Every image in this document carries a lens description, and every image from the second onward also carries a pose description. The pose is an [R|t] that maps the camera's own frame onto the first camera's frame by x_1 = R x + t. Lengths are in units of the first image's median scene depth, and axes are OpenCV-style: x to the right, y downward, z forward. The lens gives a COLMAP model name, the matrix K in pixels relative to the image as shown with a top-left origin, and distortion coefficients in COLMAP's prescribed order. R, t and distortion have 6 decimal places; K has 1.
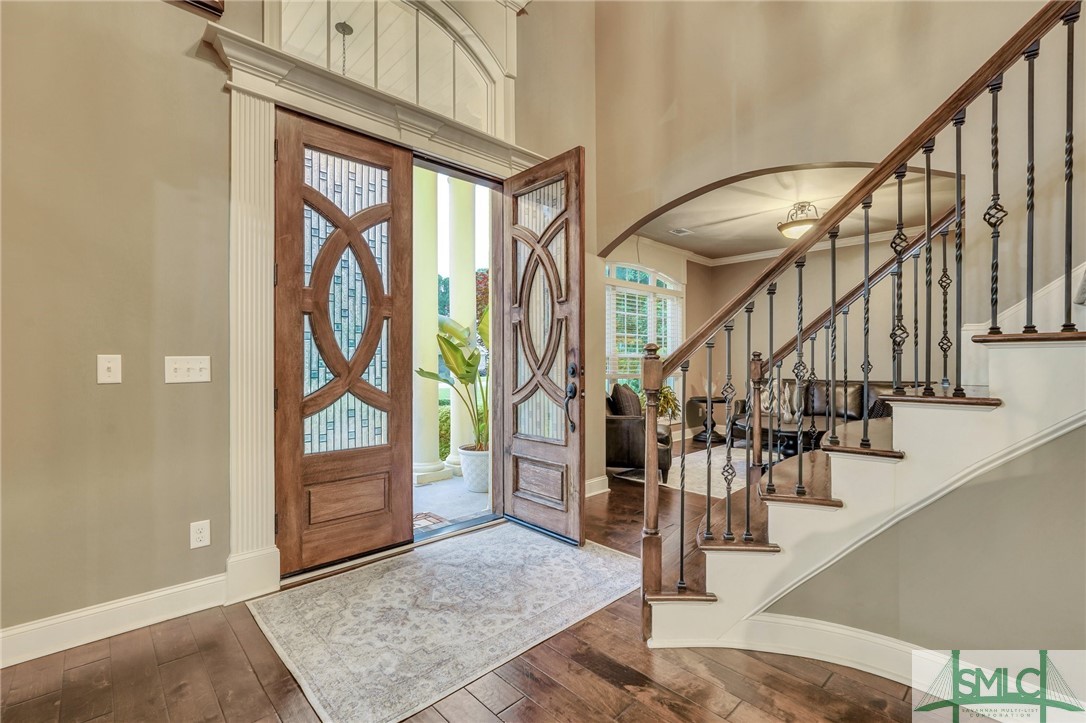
lens RADIAL K [[474.0, 0, 540.5], [0, 474.0, 364.6], [0, 0, 1]] dist [-0.005455, 0.000286]
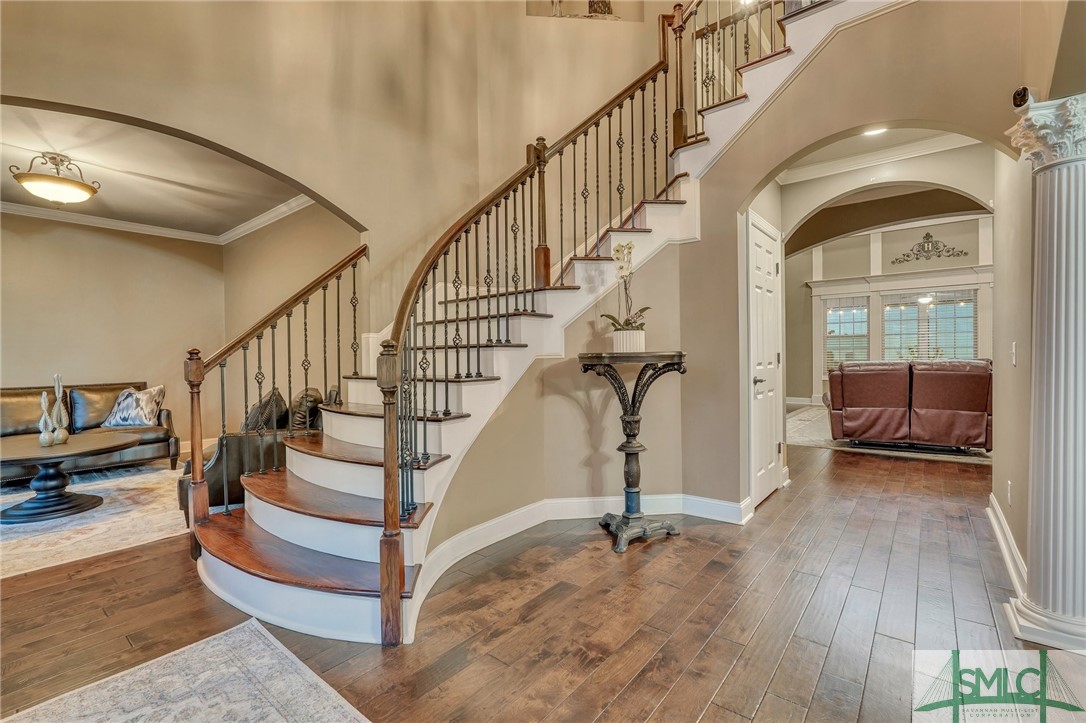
lens RADIAL K [[474.0, 0, 547.4], [0, 474.0, 359.4], [0, 0, 1]] dist [-0.005455, 0.000286]
pose [[-0.131718, -0.004578, 0.991277, -0.188950], [0.018098, 0.999812, 0.007023, -0.001222], [-0.991122, 0.018865, -0.131610, 0.198017]]
